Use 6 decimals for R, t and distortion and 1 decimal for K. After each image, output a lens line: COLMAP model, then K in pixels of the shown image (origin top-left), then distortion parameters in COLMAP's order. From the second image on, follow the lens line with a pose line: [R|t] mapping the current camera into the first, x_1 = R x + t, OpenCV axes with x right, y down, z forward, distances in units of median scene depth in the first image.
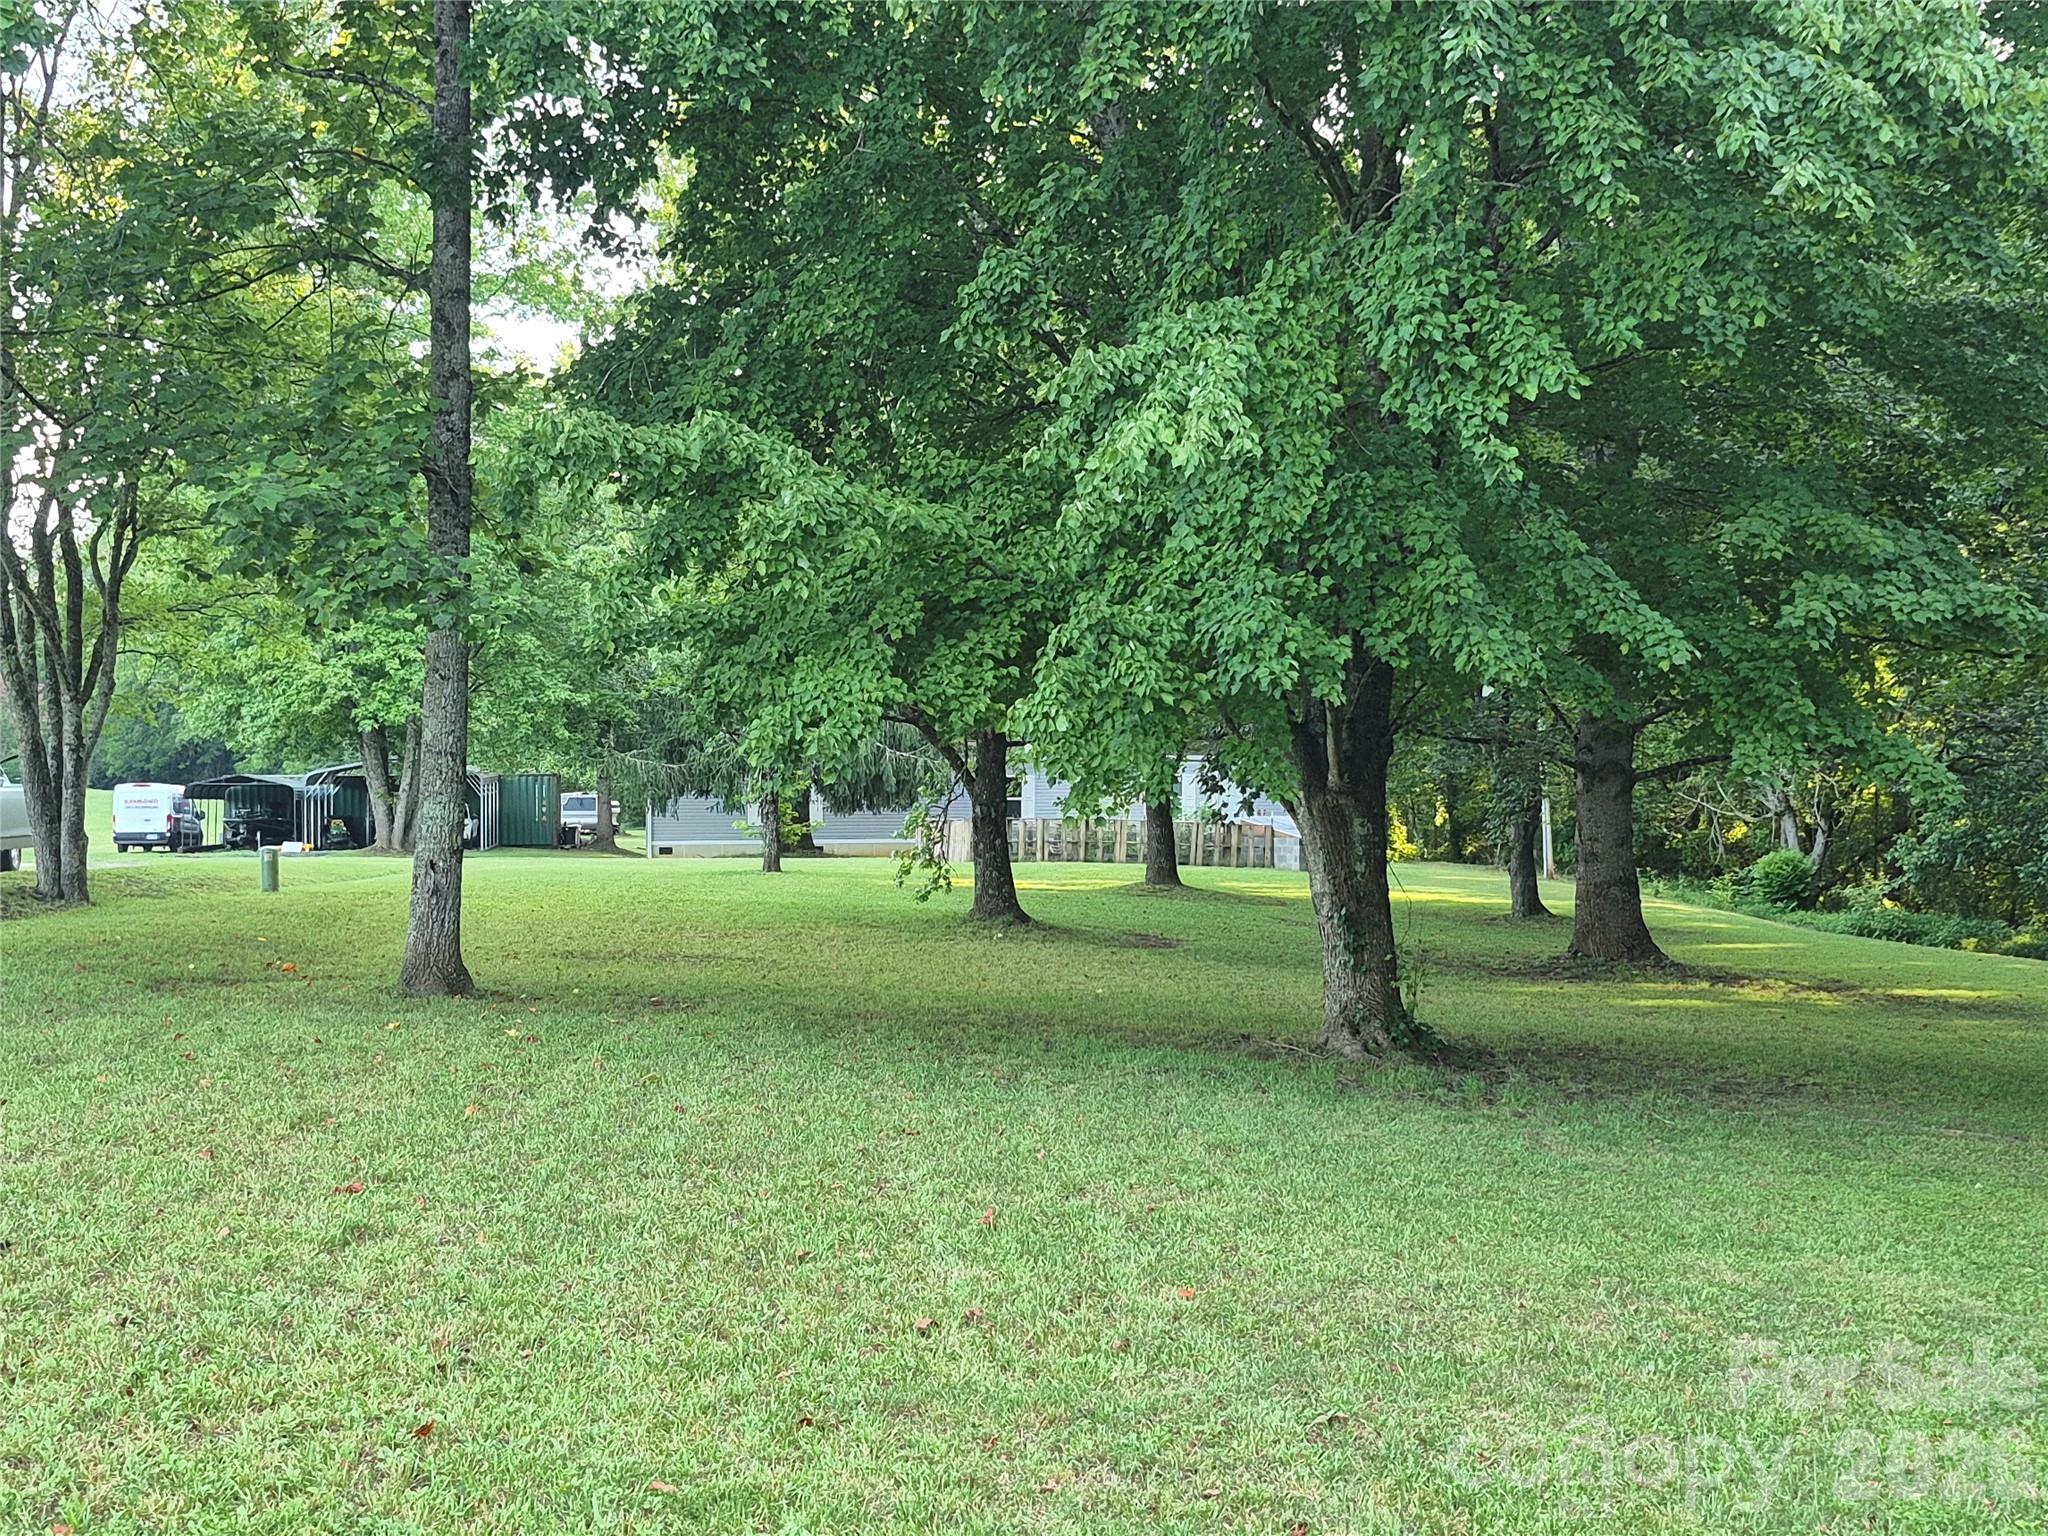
lens RADIAL K [[2500.1, 0, 1013.8], [0, 2500.1, 745.3], [0, 0, 1]] dist [0.097701, 0.000000]
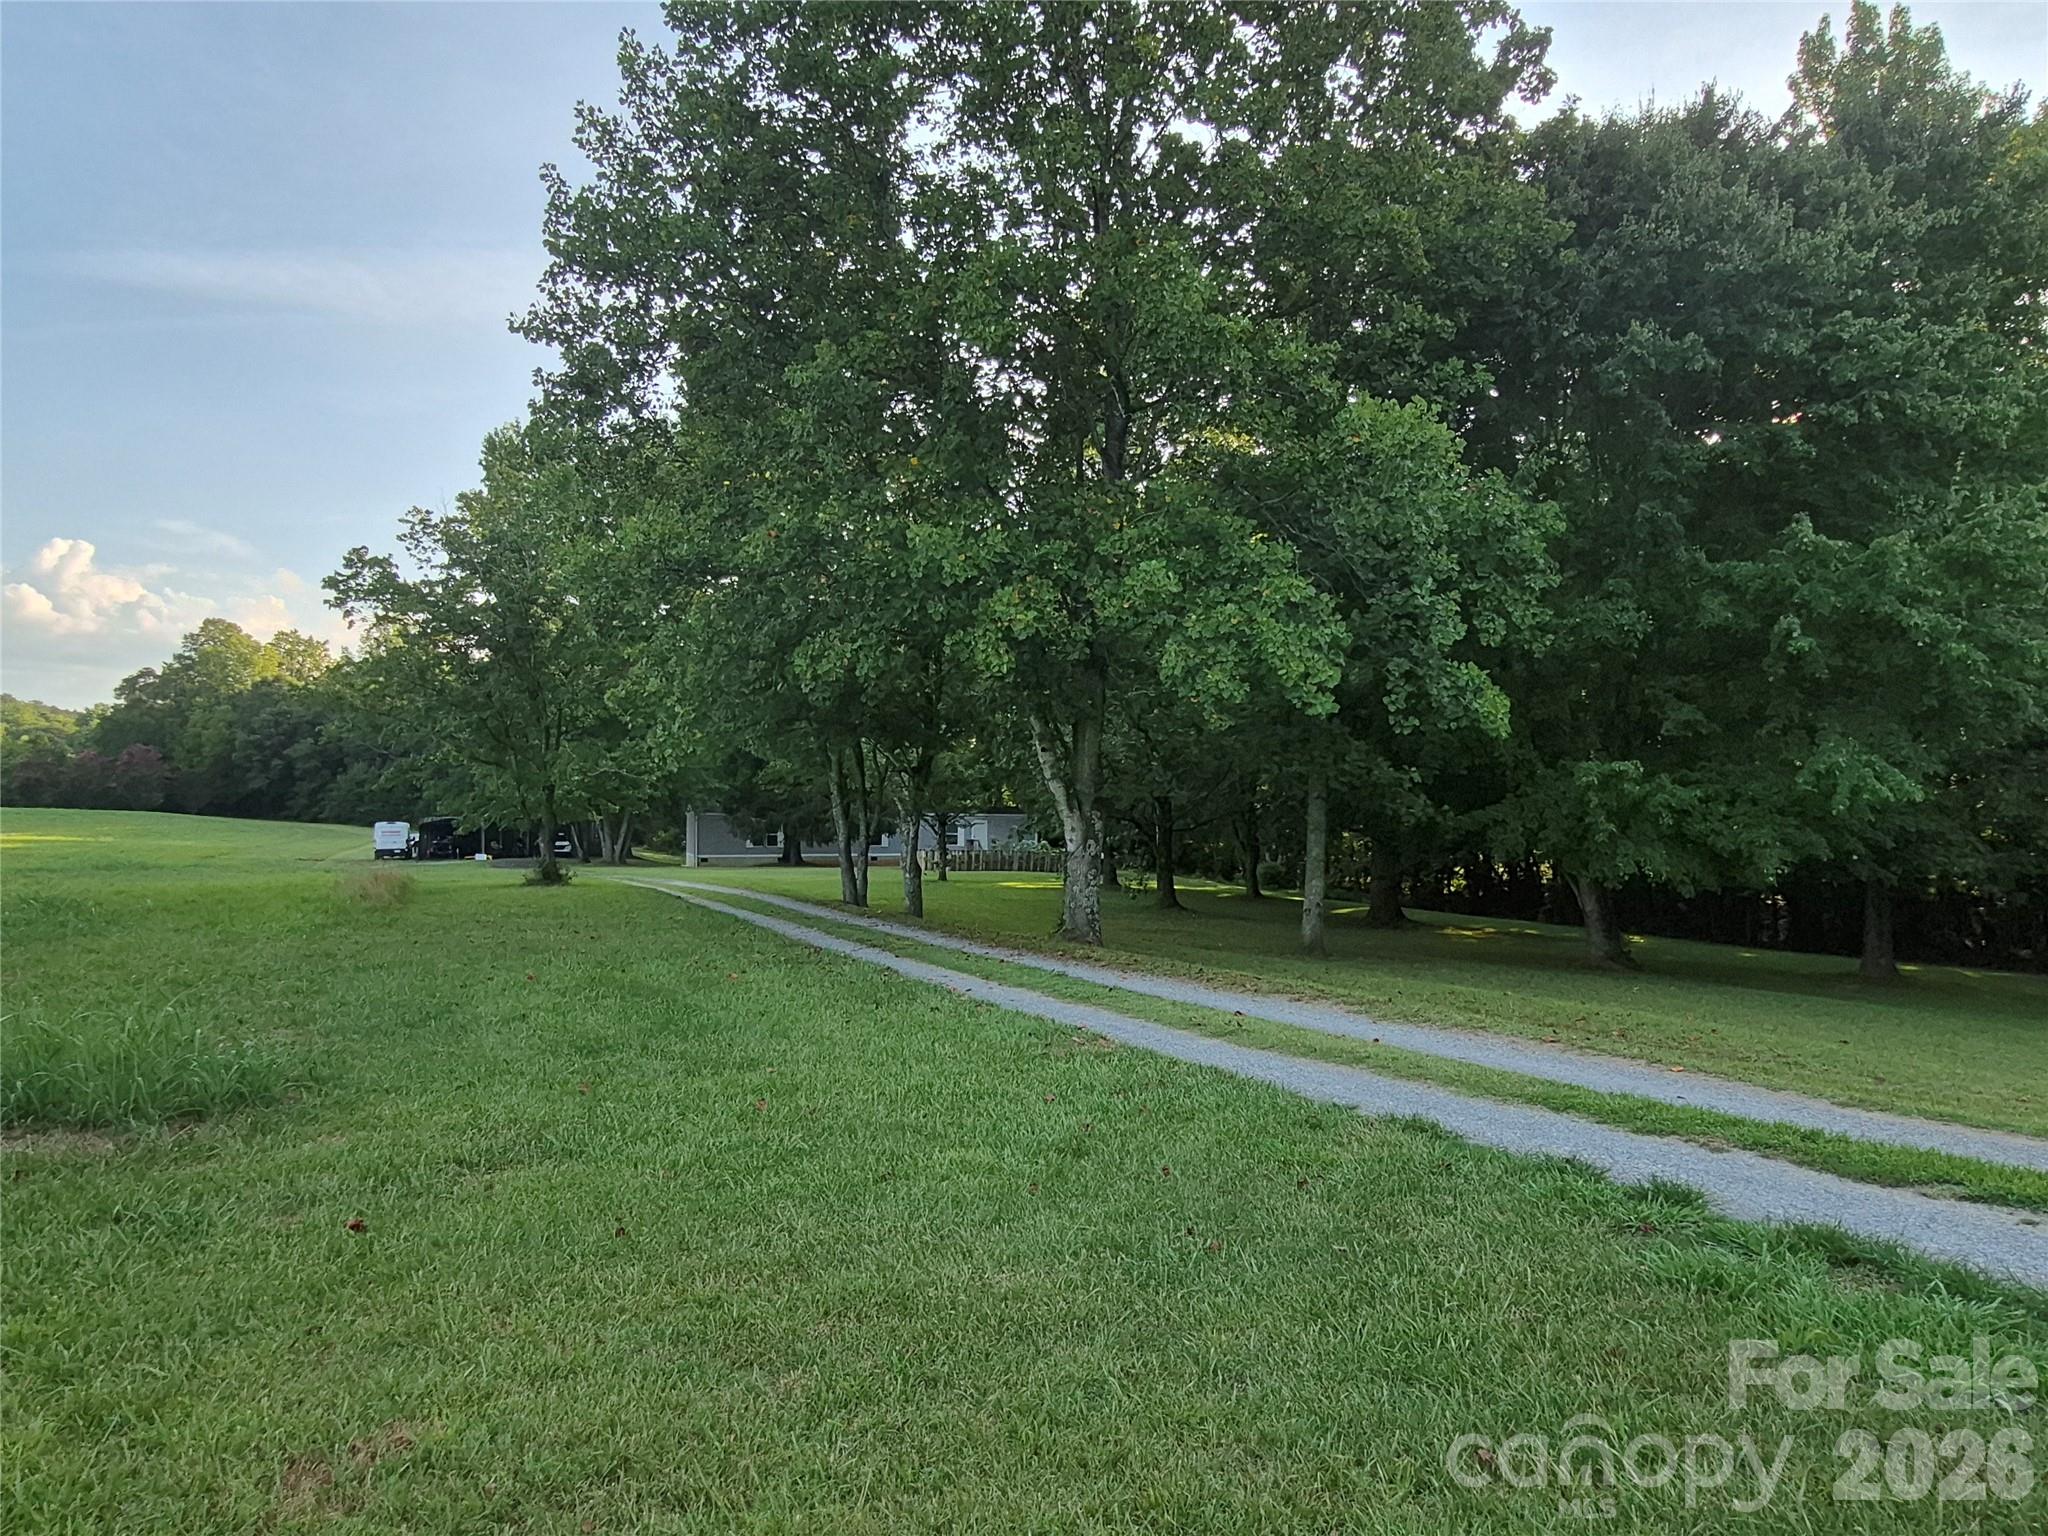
lens RADIAL K [[1263.6, 0, 1016.2], [0, 1263.6, 766.1], [0, 0, 1]] dist [-0.014163, 0.007378]
pose [[0.962083, 0.019501, 0.272058, -0.231293], [-0.013629, 0.999632, -0.023460, -0.015316], [-0.272415, 0.018863, 0.961995, -0.035954]]
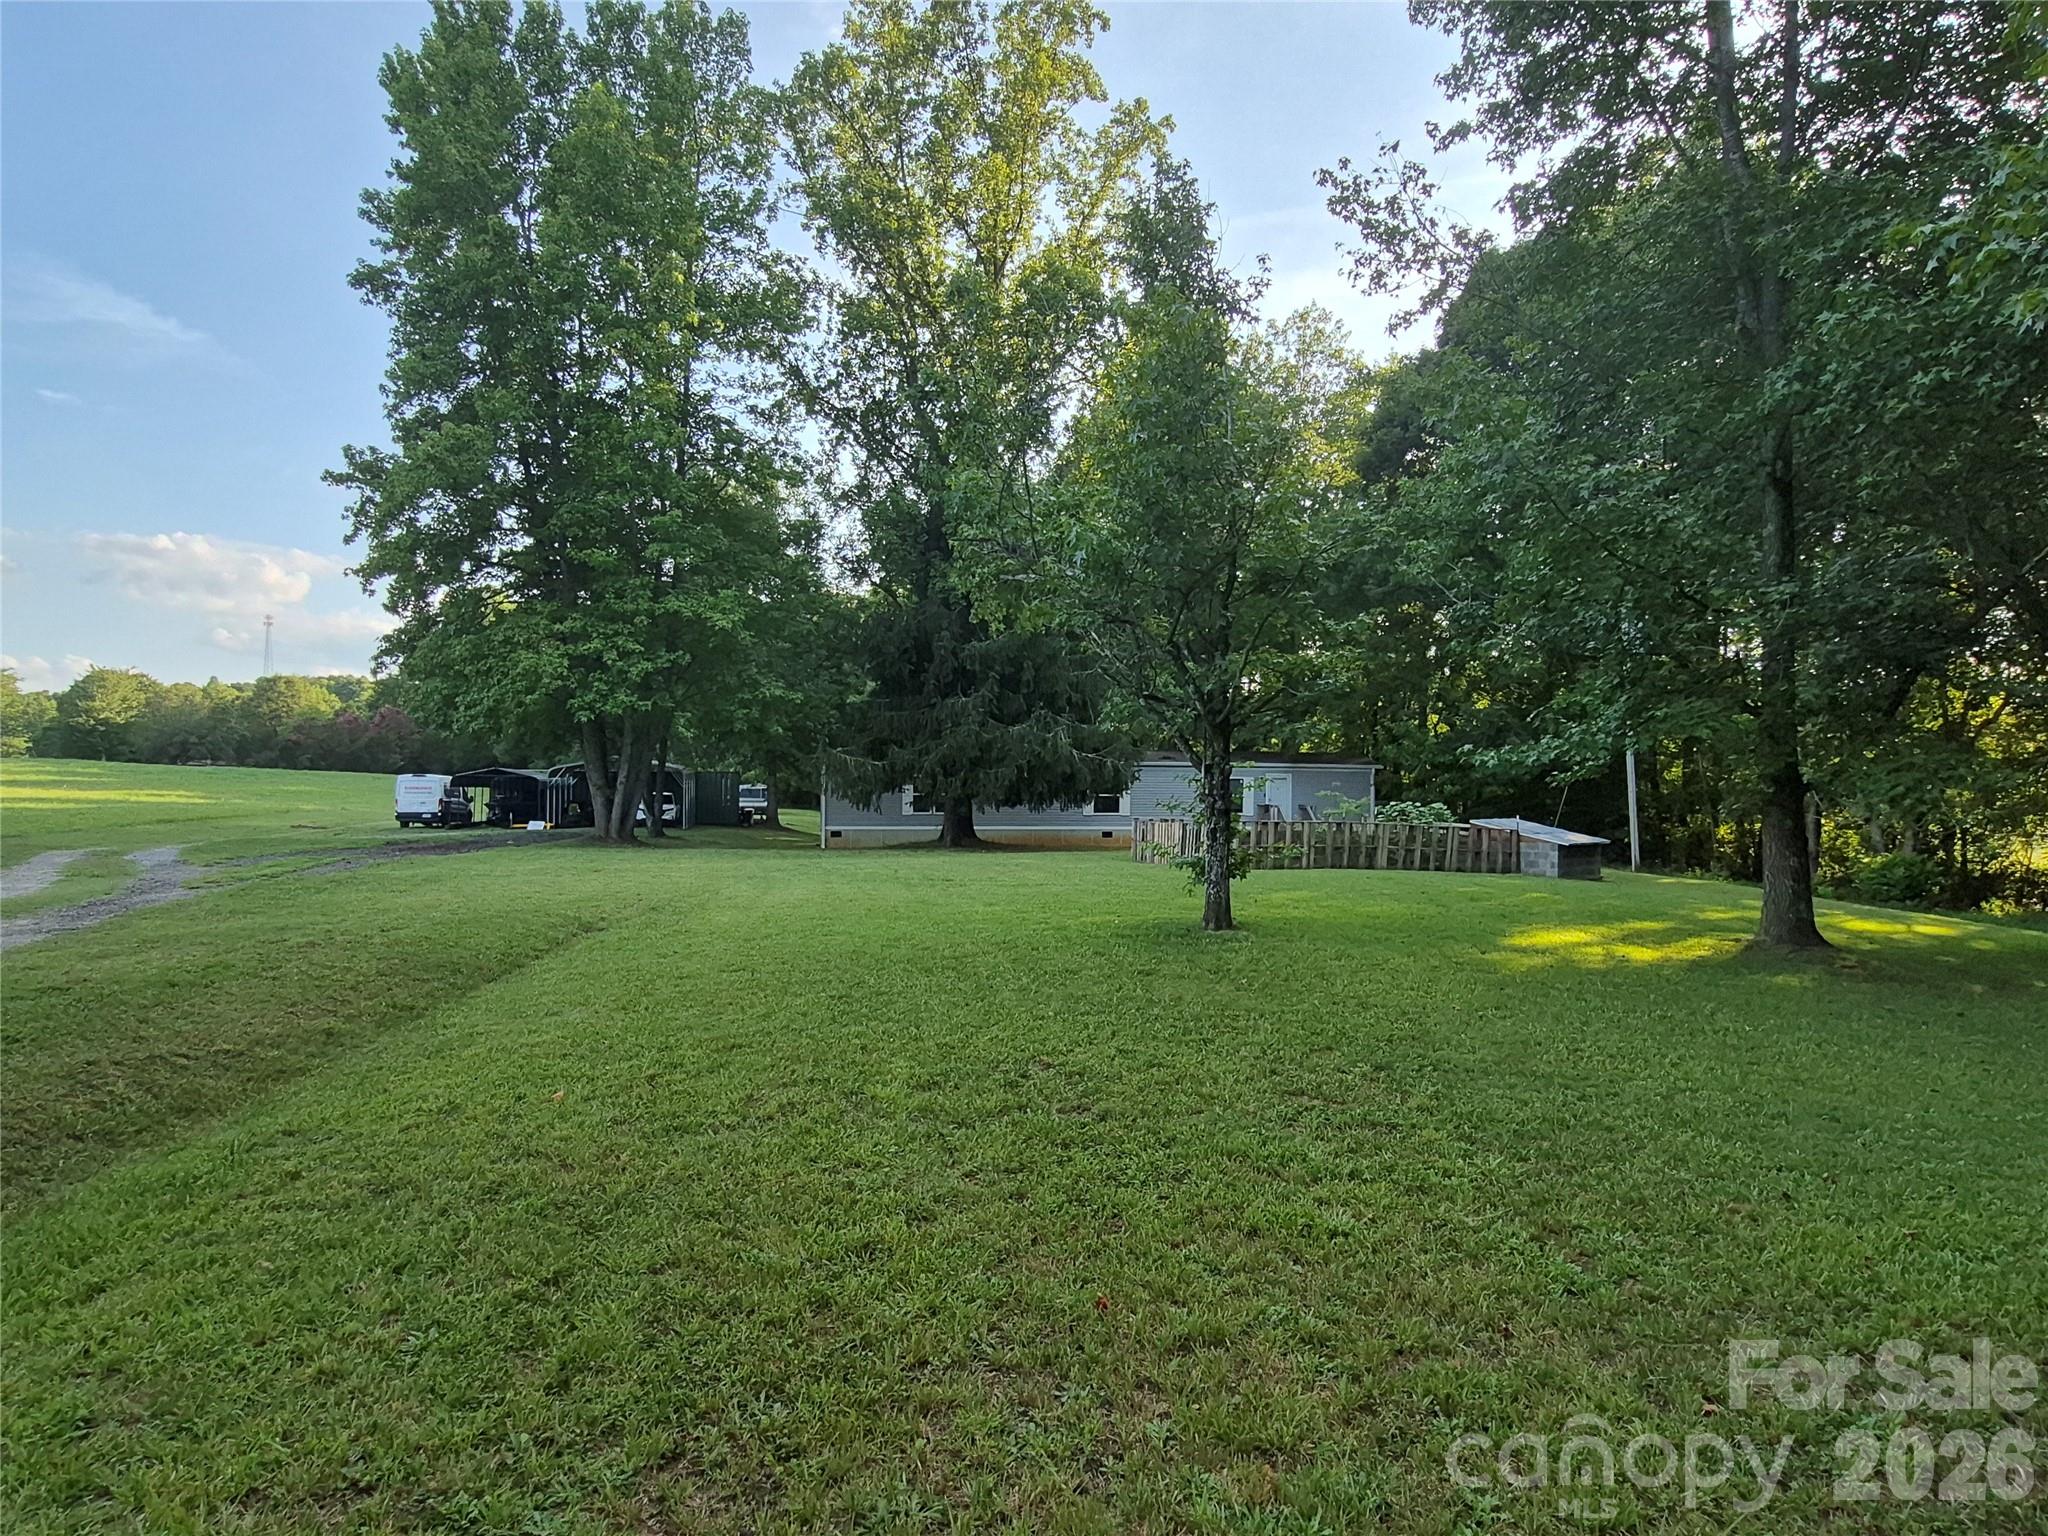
lens RADIAL K [[1263.6, 0, 1040.7], [0, 1263.6, 767.7], [0, 0, 1]] dist [-0.014163, 0.007378]
pose [[0.996814, 0.013323, 0.078643, -0.115140], [-0.013622, 0.999902, 0.003263, 0.007917], [-0.078592, -0.004324, 0.996898, 0.484763]]
